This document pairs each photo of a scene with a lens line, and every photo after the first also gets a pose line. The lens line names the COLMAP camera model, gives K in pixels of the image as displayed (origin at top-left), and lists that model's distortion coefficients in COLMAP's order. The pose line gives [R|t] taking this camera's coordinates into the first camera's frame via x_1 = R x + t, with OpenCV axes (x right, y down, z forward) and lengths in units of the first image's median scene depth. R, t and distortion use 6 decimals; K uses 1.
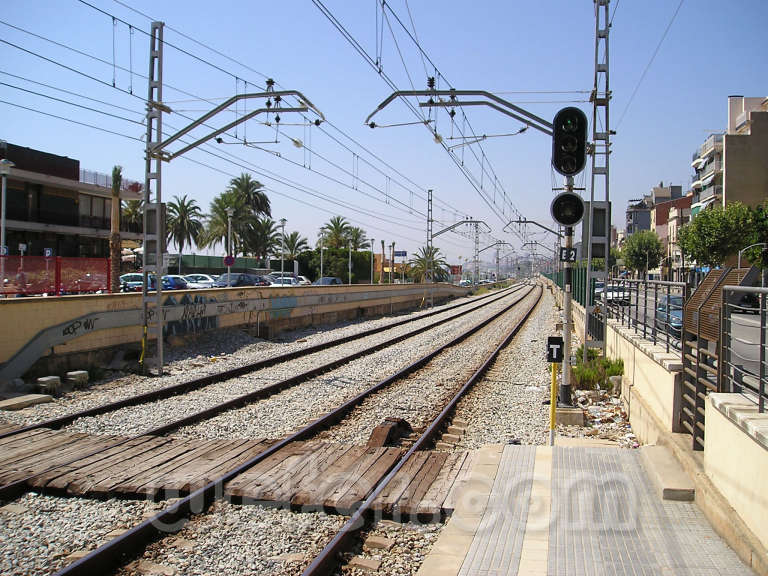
lens RADIAL K [[789.3, 0, 398.3], [0, 789.3, 286.2], [0, 0, 1]] dist [-0.141960, 0.108978]
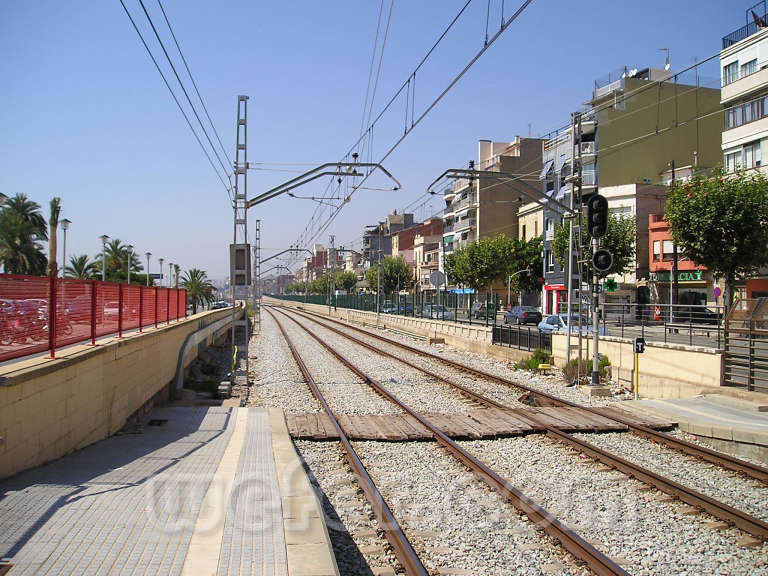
lens RADIAL K [[789.3, 0, 398.3], [0, 789.3, 286.2], [0, 0, 1]] dist [-0.141960, 0.108978]
pose [[0.932483, -0.001317, 0.361212, -0.106129], [0.010947, 0.999637, -0.024614, -0.001502], [-0.361049, 0.026906, 0.932159, -0.046626]]
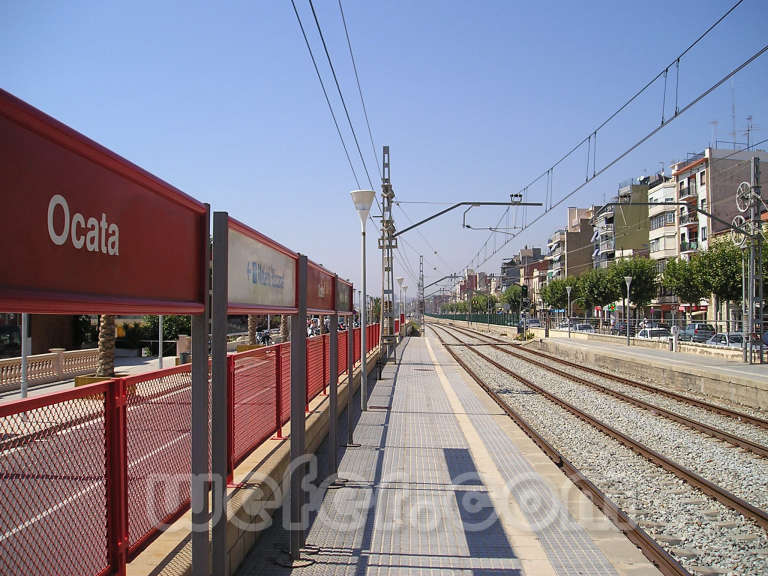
lens RADIAL K [[789.3, 0, 398.3], [0, 789.3, 286.2], [0, 0, 1]] dist [-0.141960, 0.108978]
pose [[0.985322, -0.007803, 0.170526, -0.228509], [0.016680, 0.998575, -0.050687, 0.006019], [-0.169888, 0.052787, 0.984049, -0.612275]]
